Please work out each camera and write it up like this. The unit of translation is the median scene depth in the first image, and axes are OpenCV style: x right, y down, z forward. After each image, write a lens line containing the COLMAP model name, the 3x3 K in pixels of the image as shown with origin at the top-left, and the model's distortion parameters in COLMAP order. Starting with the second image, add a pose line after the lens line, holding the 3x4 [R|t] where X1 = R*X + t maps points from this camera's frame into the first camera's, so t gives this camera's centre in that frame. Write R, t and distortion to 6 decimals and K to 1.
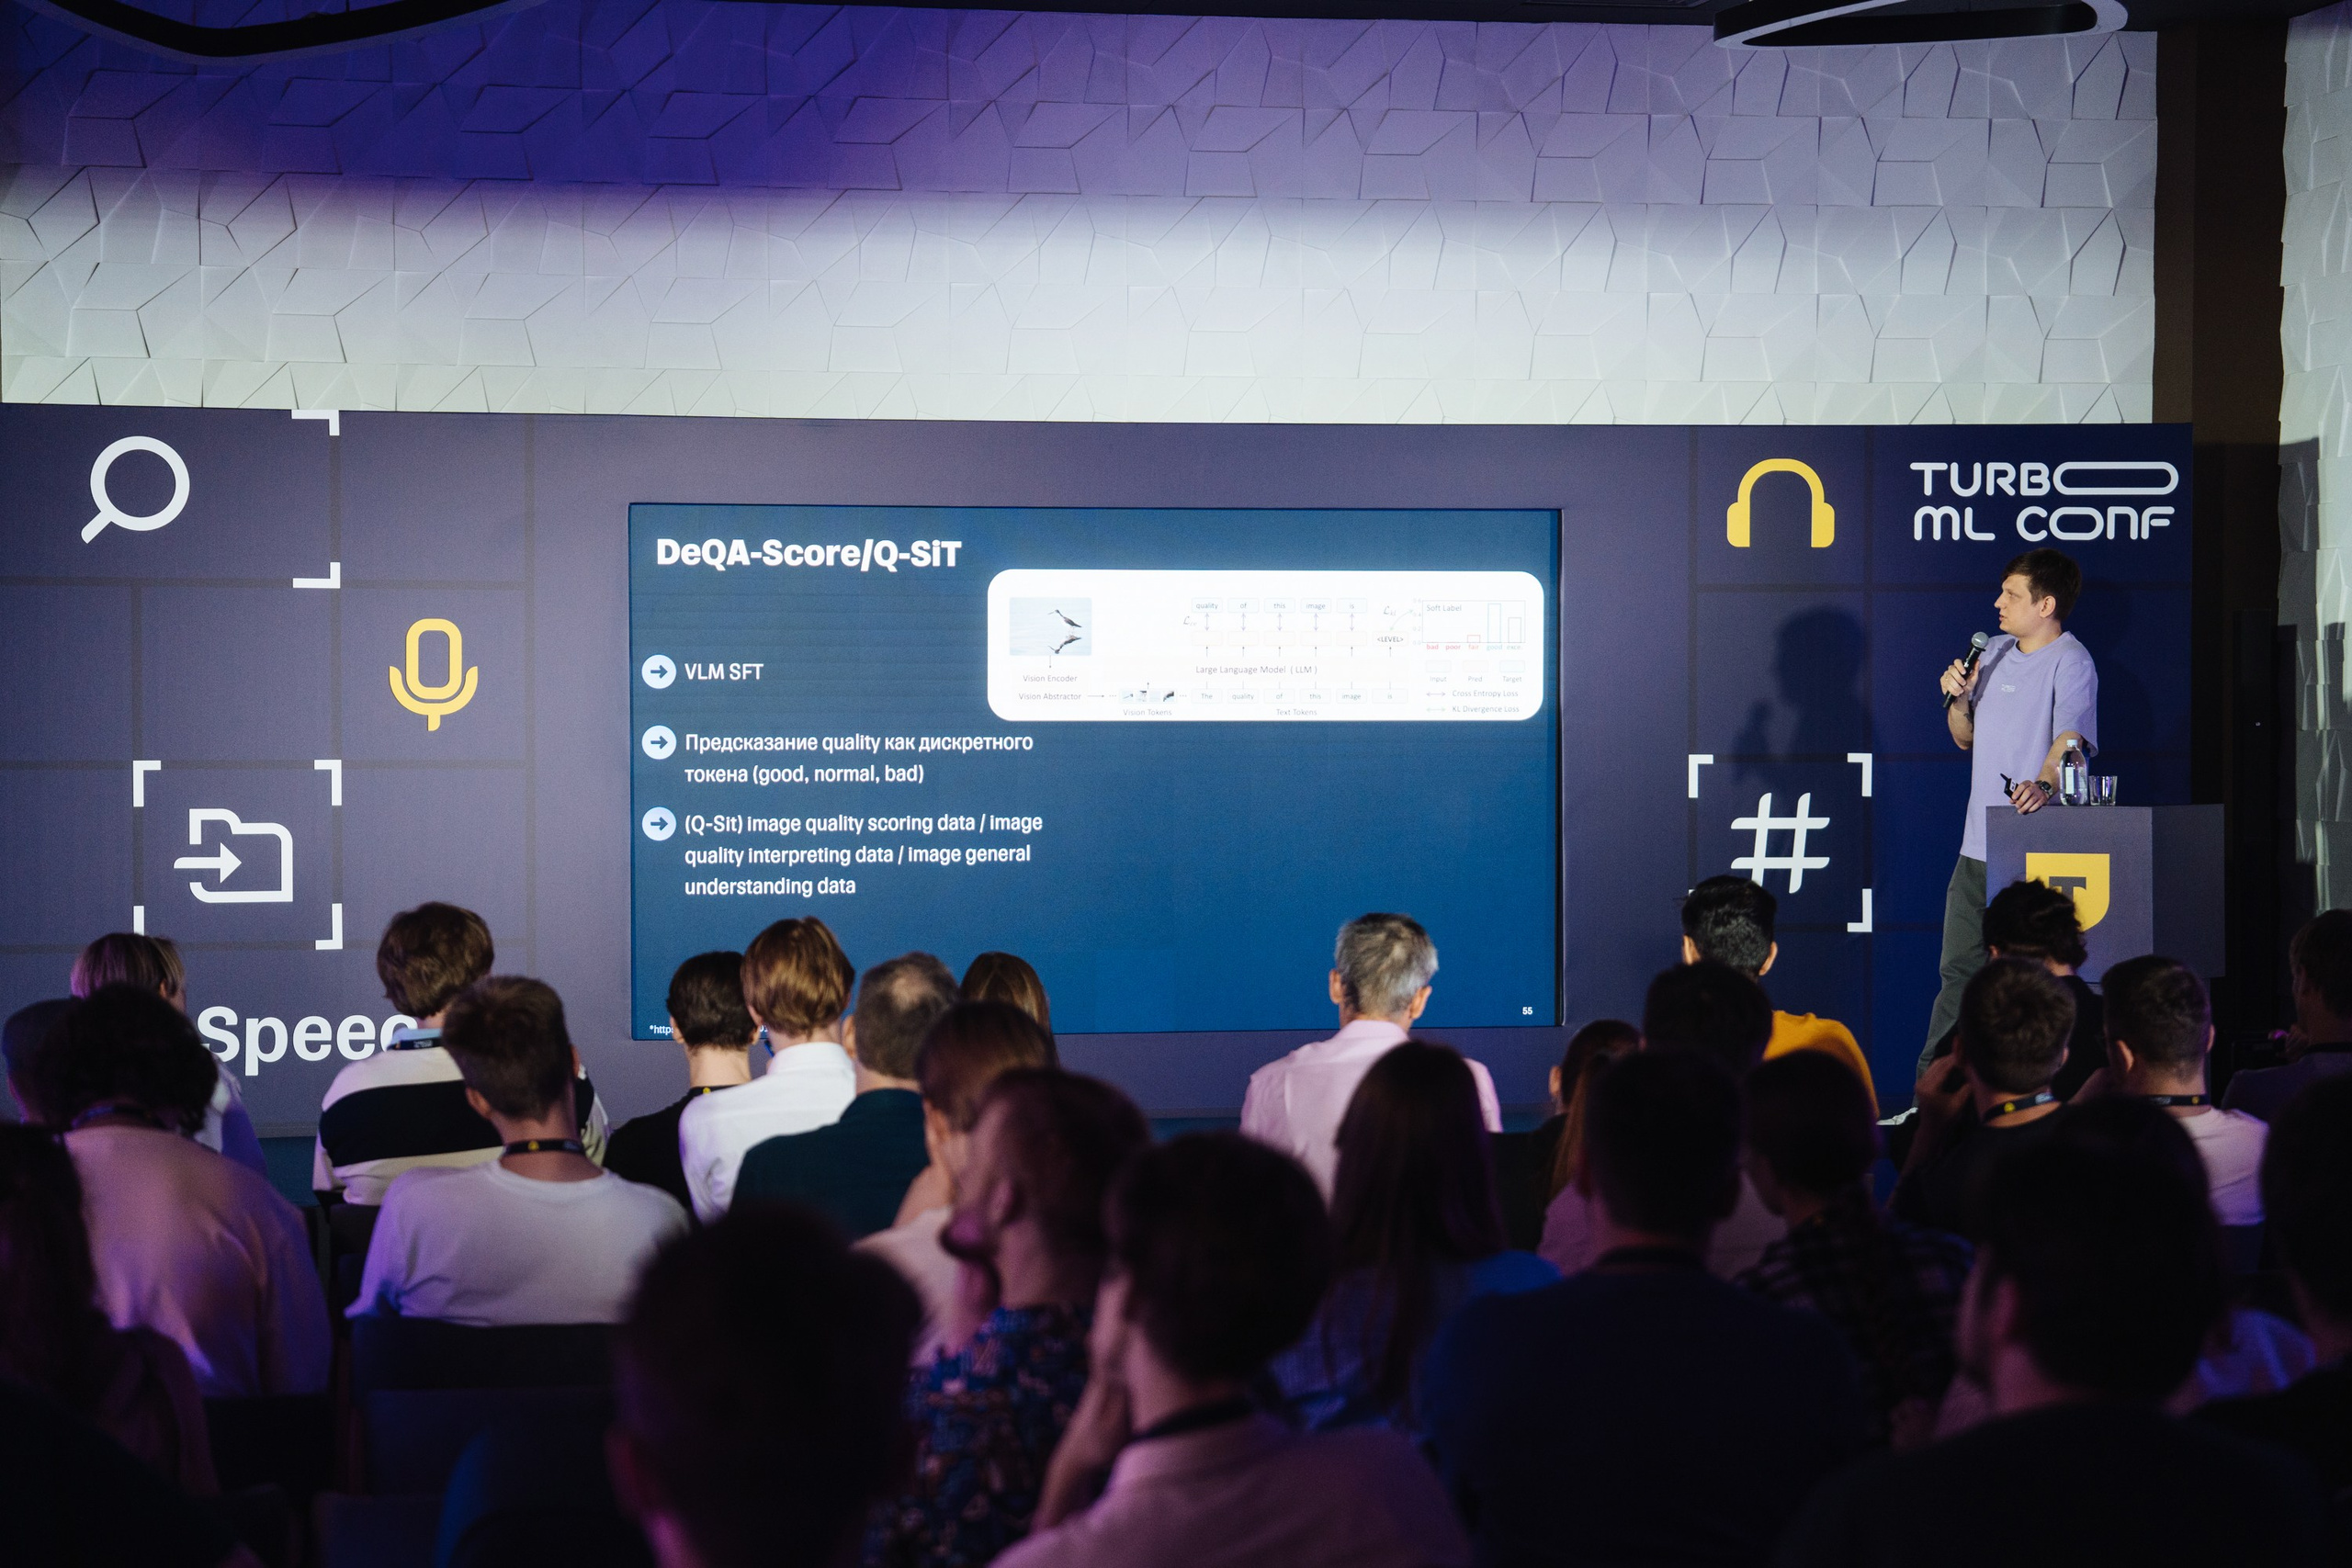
lens RADIAL K [[4668.0, 0, 1176.0], [0, 4668.0, 784.0], [0, 0, 1]] dist [0.301687, 0.011275]
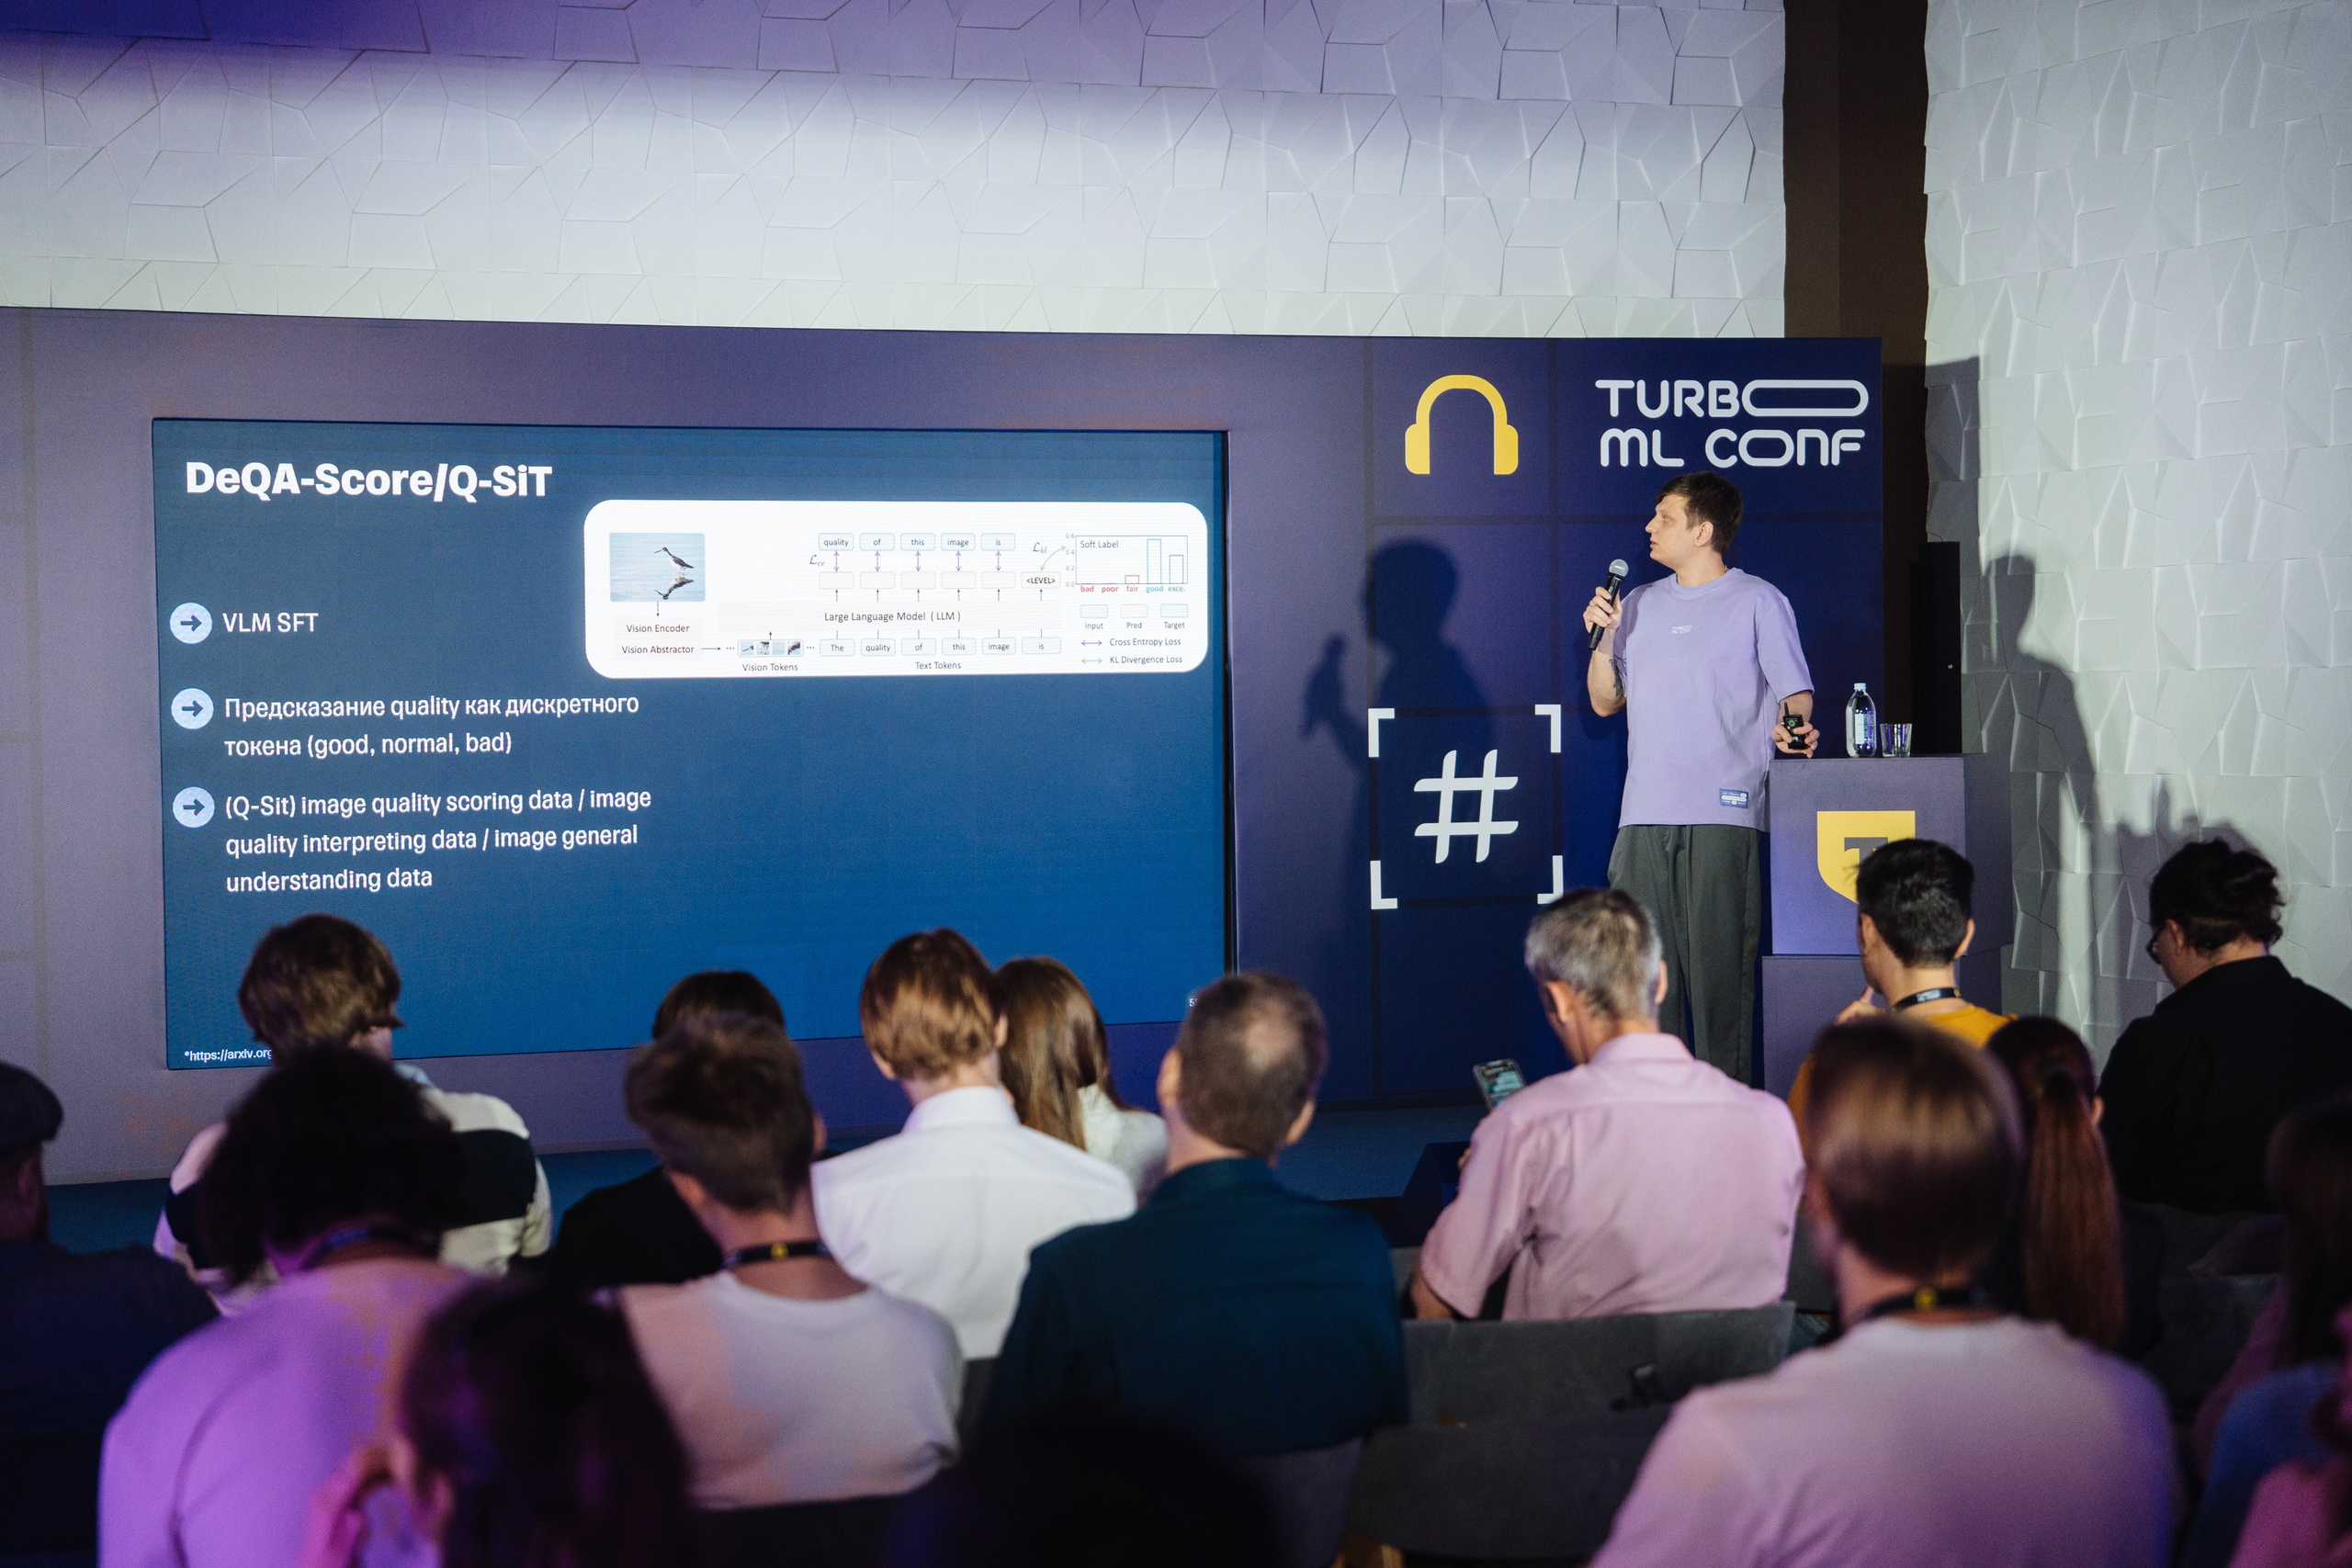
lens RADIAL K [[4668.0, 0, 1176.0], [0, 4668.0, 784.0], [0, 0, 1]] dist [0.301687, 0.011275]
pose [[0.977760, -0.016921, 0.209043, -0.110759], [0.015687, 0.999848, 0.007559, 0.000765], [-0.209139, -0.004111, 0.977877, 0.142319]]
